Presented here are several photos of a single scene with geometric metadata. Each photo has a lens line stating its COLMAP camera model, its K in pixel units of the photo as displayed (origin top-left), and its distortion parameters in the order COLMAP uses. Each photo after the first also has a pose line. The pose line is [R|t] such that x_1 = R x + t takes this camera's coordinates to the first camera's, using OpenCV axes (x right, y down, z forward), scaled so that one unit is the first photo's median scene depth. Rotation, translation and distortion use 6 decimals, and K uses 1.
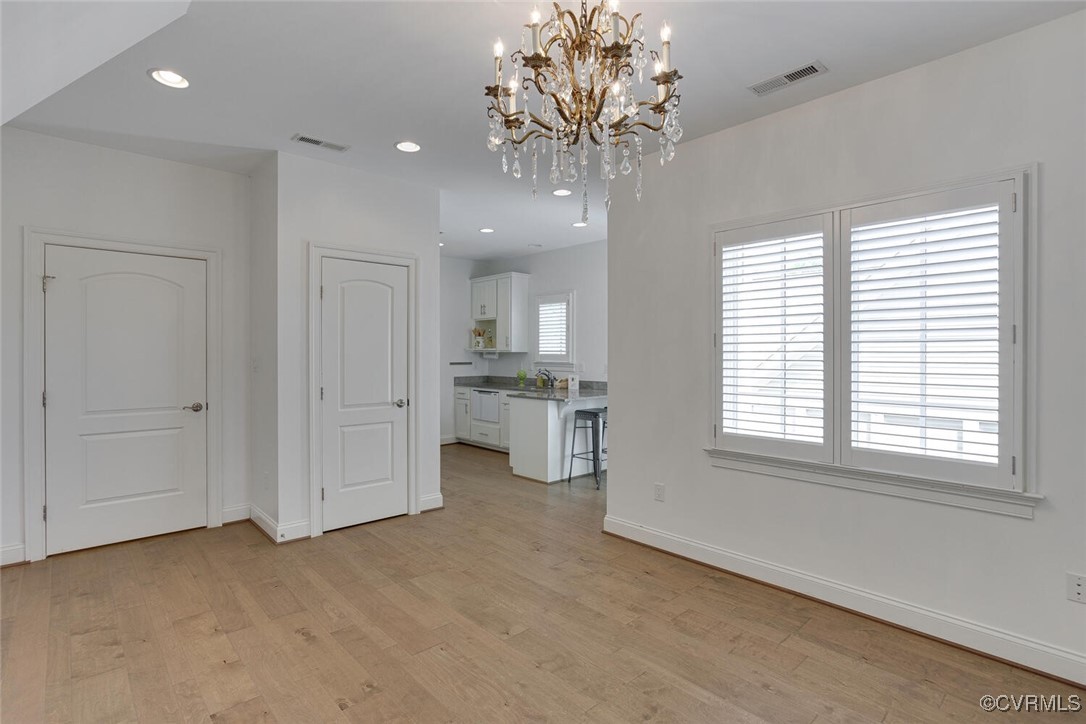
lens RADIAL K [[523.5, 0, 533.5], [0, 523.5, 358.6], [0, 0, 1]] dist [-0.010591, 0.001933]
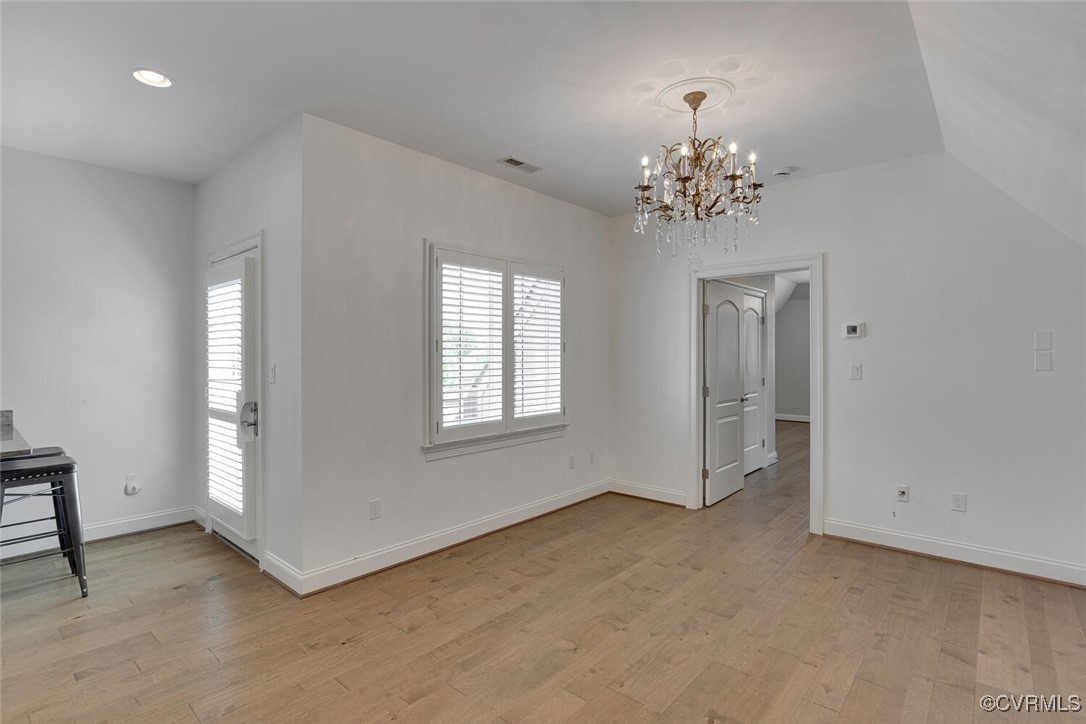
lens RADIAL K [[523.5, 0, 533.1], [0, 523.5, 357.8], [0, 0, 1]] dist [-0.010591, 0.001933]
pose [[-0.094146, -0.003118, 0.995554, -0.895448], [0.011178, 0.999929, 0.004189, -0.013231], [-0.995496, 0.011523, -0.094104, 1.042141]]
